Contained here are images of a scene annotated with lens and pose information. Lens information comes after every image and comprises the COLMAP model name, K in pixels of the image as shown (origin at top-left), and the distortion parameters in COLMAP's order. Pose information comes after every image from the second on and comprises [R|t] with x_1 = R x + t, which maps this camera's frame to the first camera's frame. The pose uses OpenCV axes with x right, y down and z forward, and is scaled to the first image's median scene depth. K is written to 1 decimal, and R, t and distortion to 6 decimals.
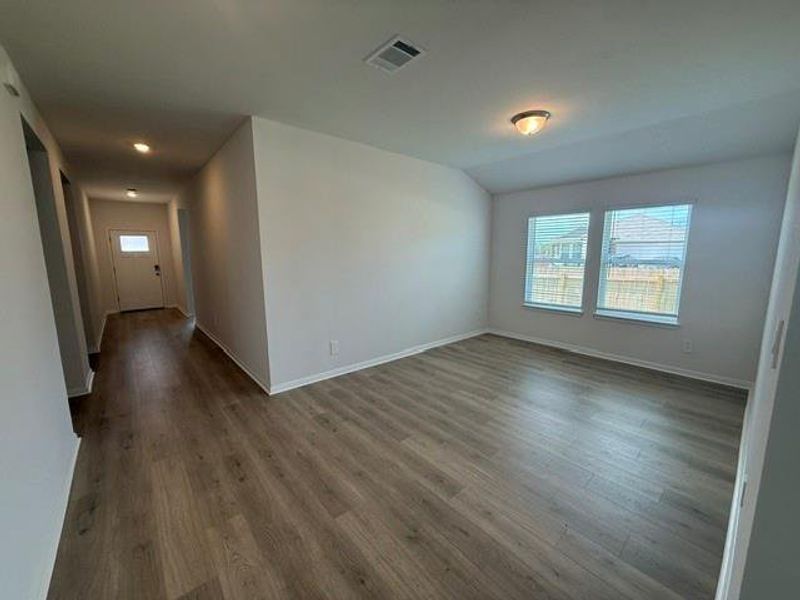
lens RADIAL K [[321.4, 0, 400.0], [0, 321.4, 300.0], [0, 0, 1]] dist [-0.009264, 0.000135]
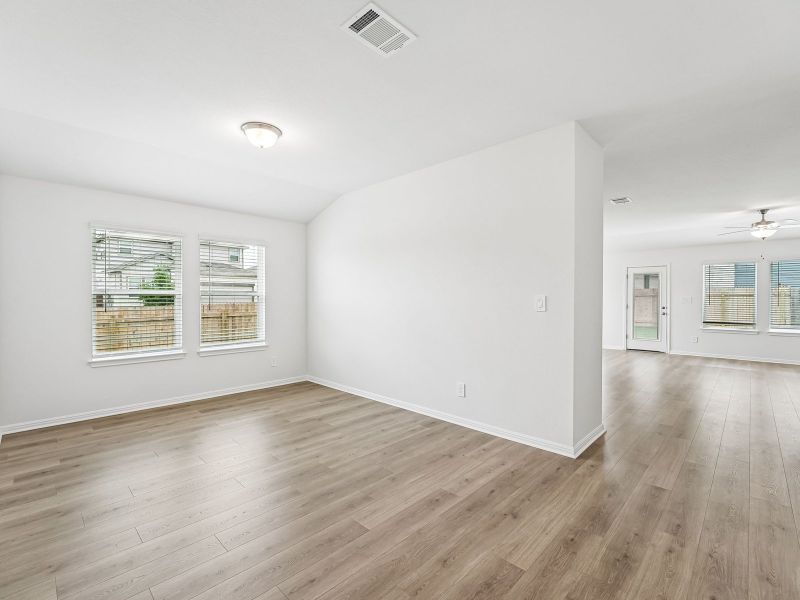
lens RADIAL K [[370.6, 0, 397.3], [0, 370.6, 299.1], [0, 0, 1]] dist [-0.022422, 0.000962]
pose [[-0.085544, -0.004746, 0.996323, -0.802161], [0.152267, 0.988180, 0.017781, -0.060473], [-0.984630, 0.153228, -0.083810, 0.929361]]
